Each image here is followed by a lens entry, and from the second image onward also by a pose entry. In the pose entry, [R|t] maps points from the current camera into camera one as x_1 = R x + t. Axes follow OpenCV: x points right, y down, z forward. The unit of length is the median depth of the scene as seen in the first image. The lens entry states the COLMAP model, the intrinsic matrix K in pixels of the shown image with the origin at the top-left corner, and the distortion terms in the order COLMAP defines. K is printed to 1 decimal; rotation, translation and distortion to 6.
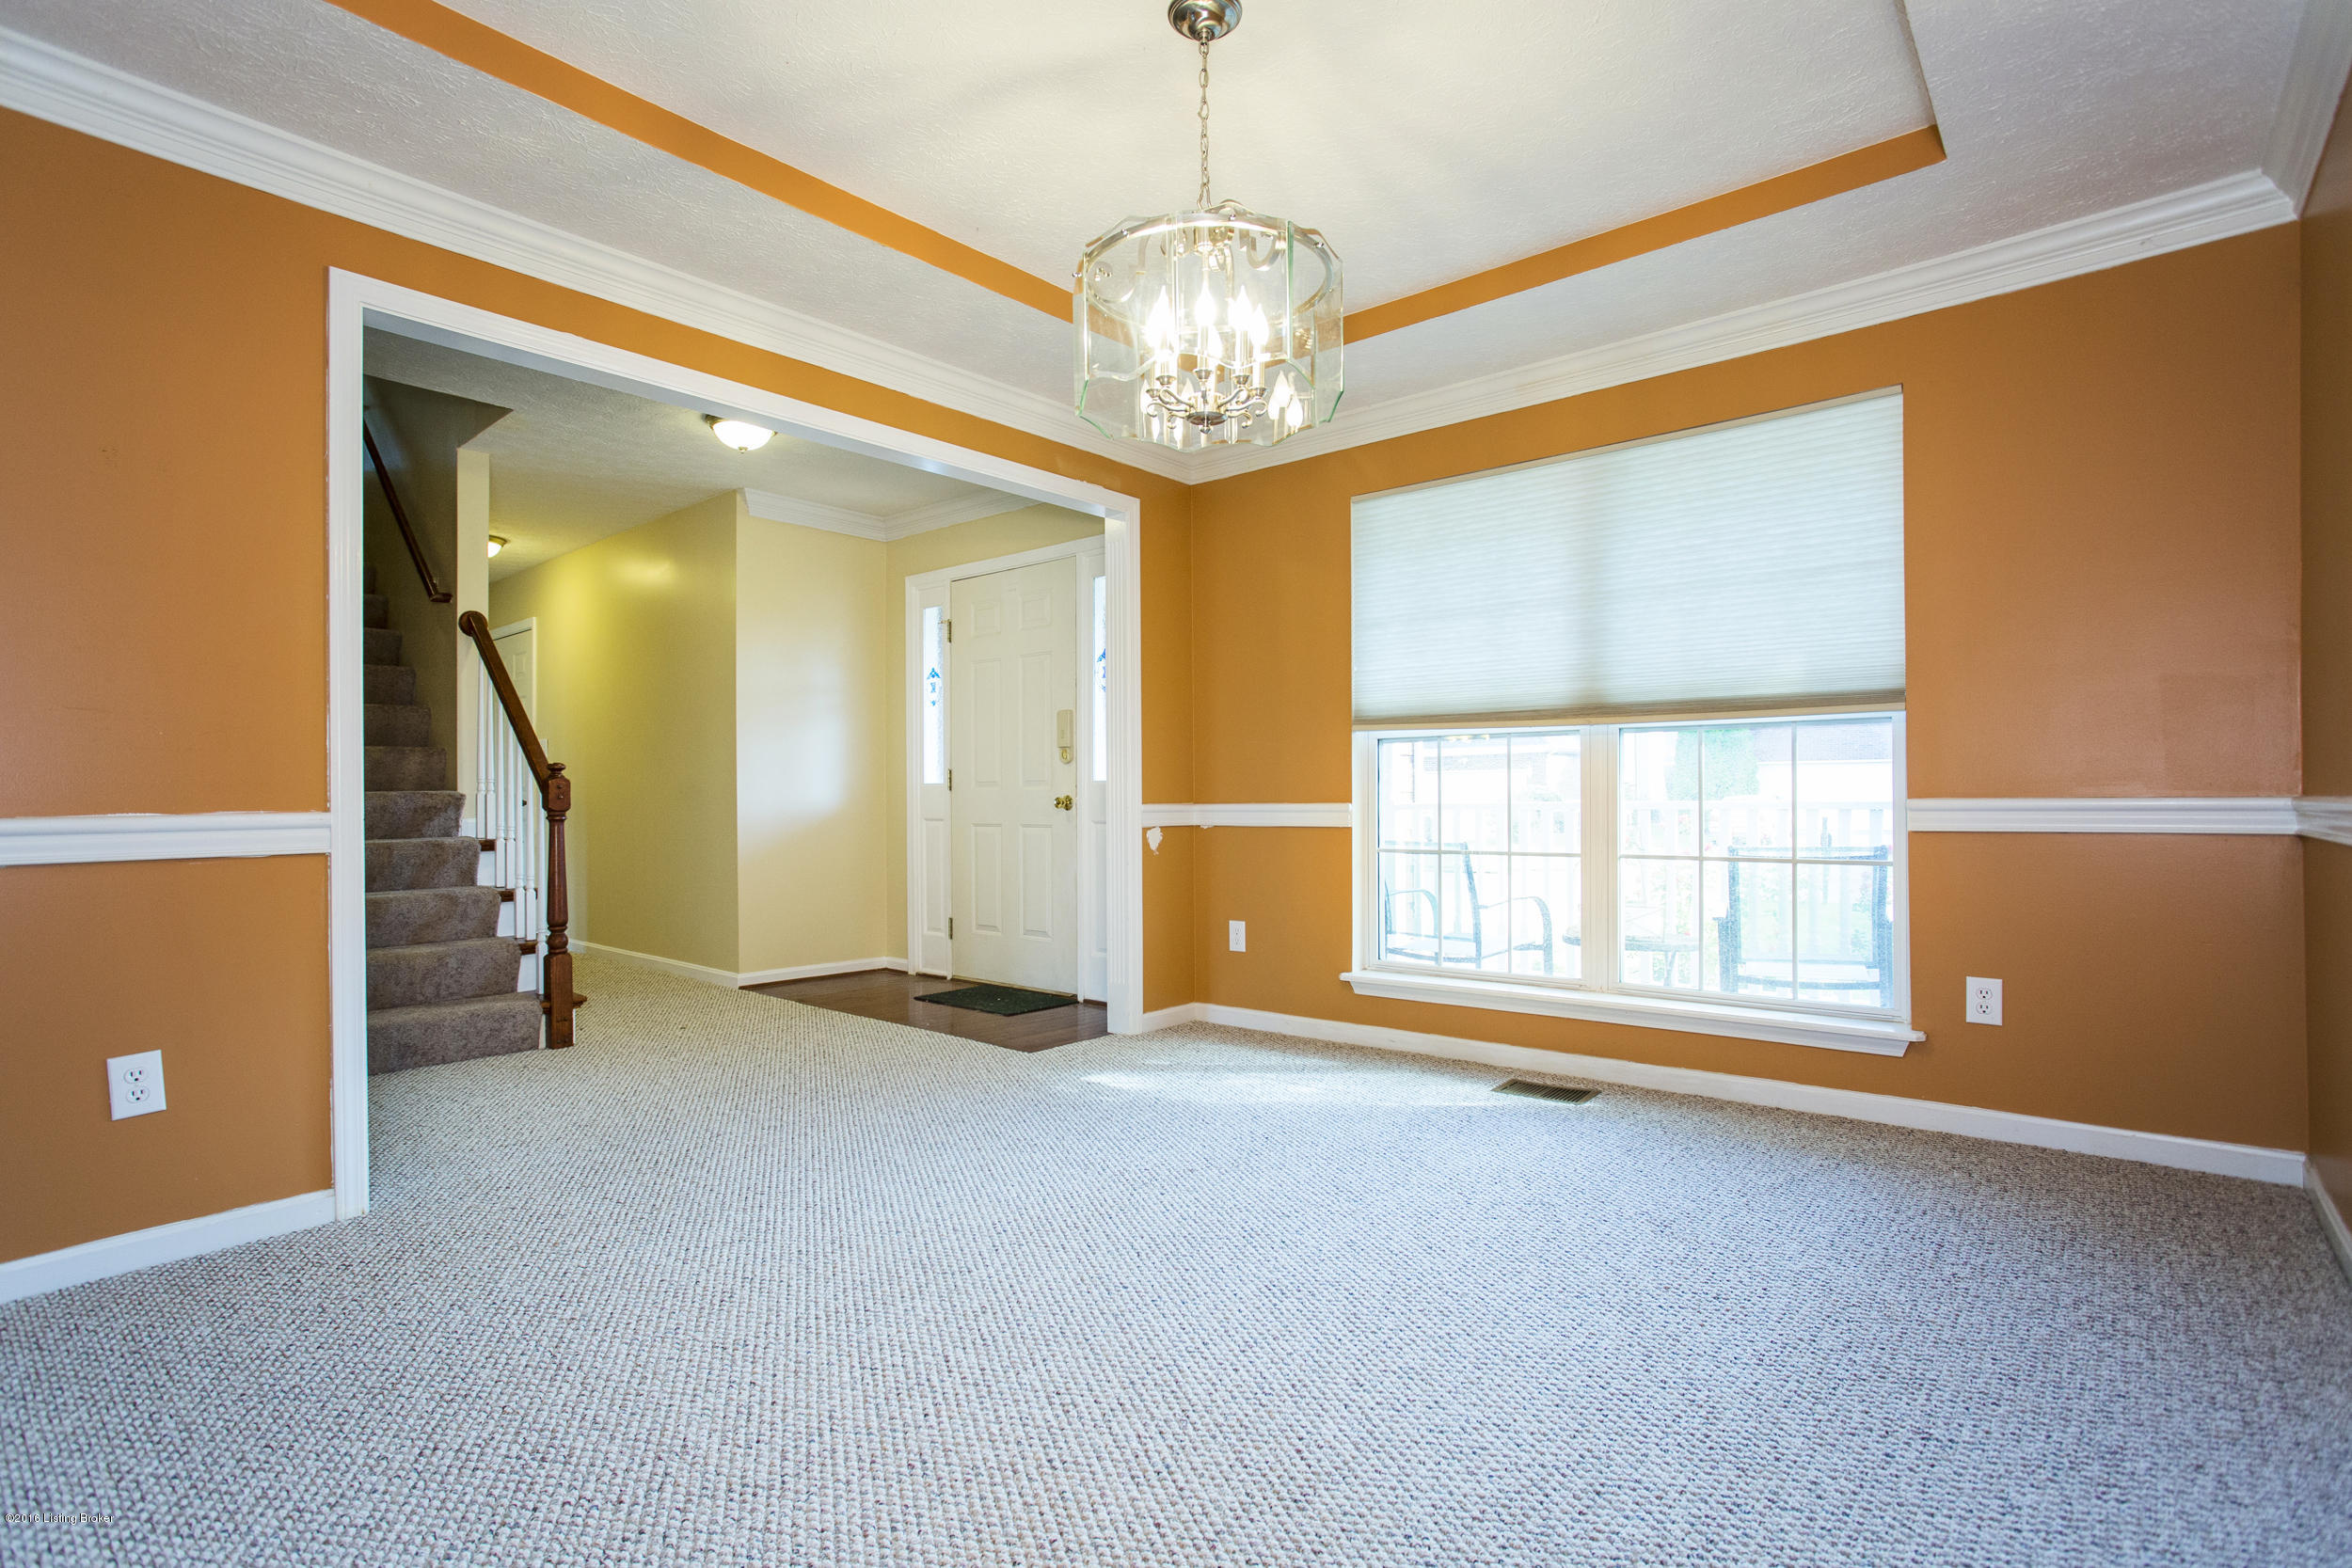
lens RADIAL K [[1121.3, 0, 1169.1], [0, 1121.3, 798.5], [0, 0, 1]] dist [-0.045351, 0.000452]
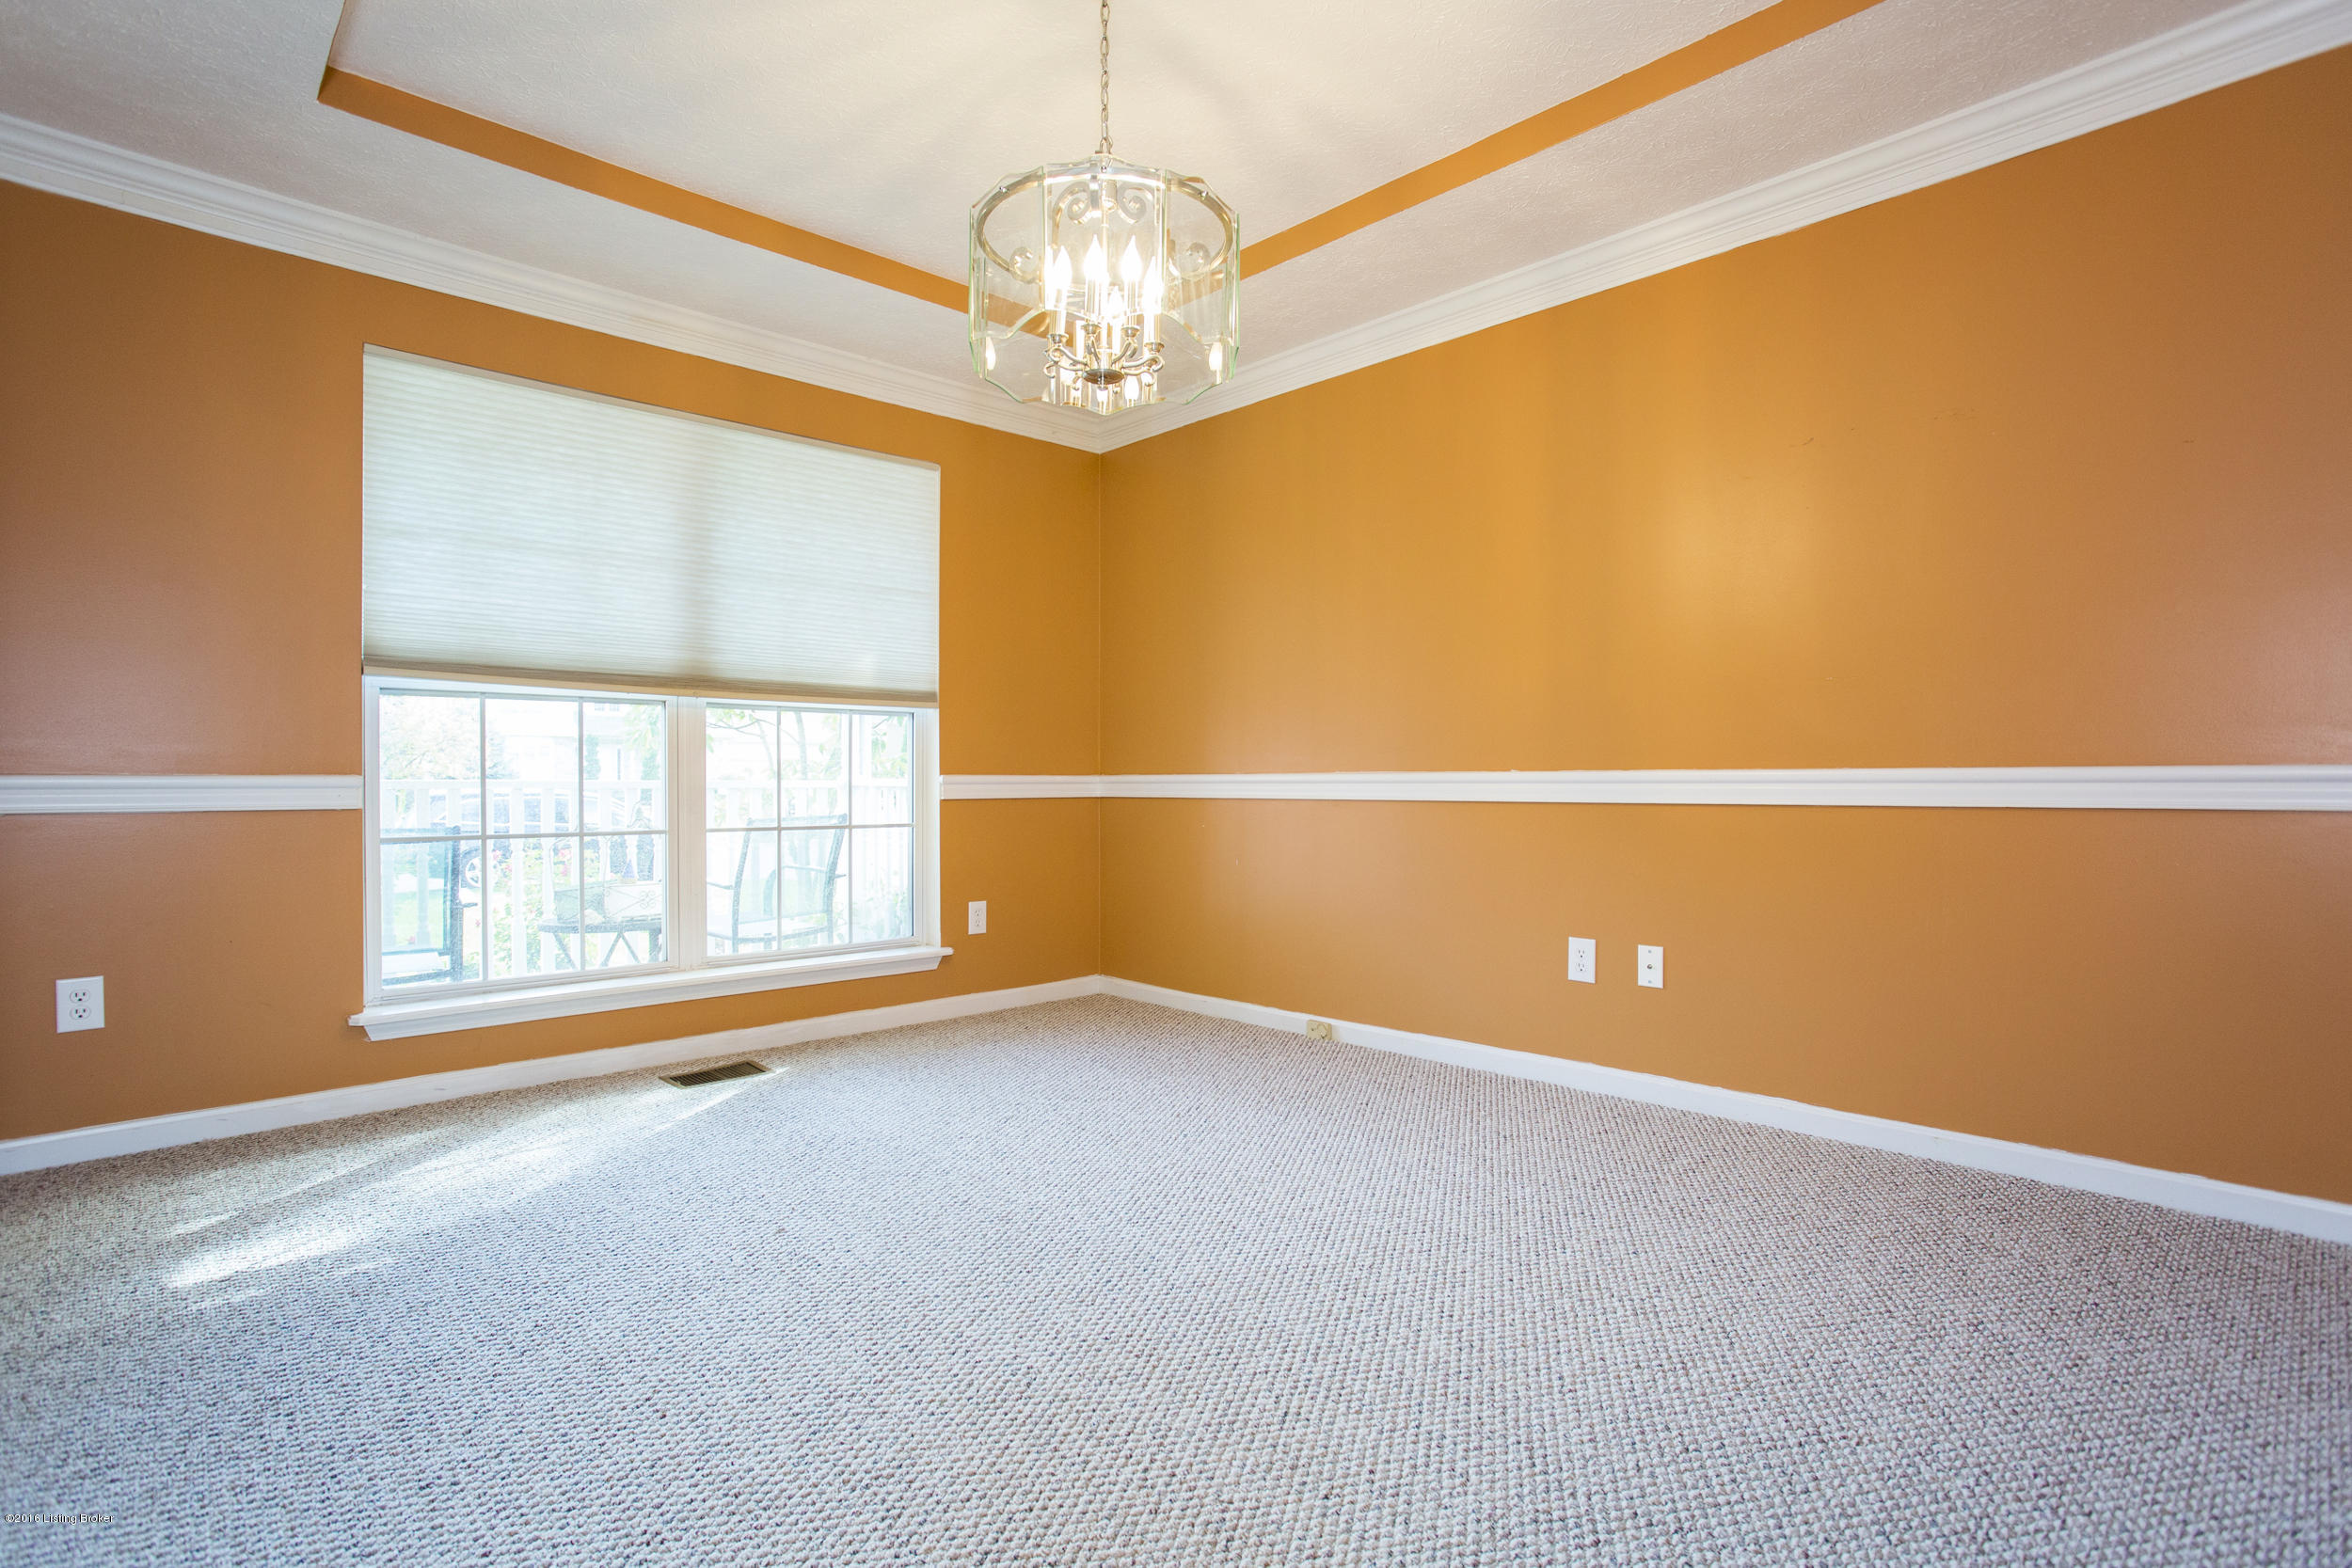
lens RADIAL K [[1121.3, 0, 1169.1], [0, 1121.3, 798.5], [0, 0, 1]] dist [-0.045351, 0.000452]
pose [[0.100302, -0.008407, 0.994922, -0.598632], [-0.003115, 0.999957, 0.008764, 0.014219], [-0.994952, -0.003979, 0.100271, 0.531556]]
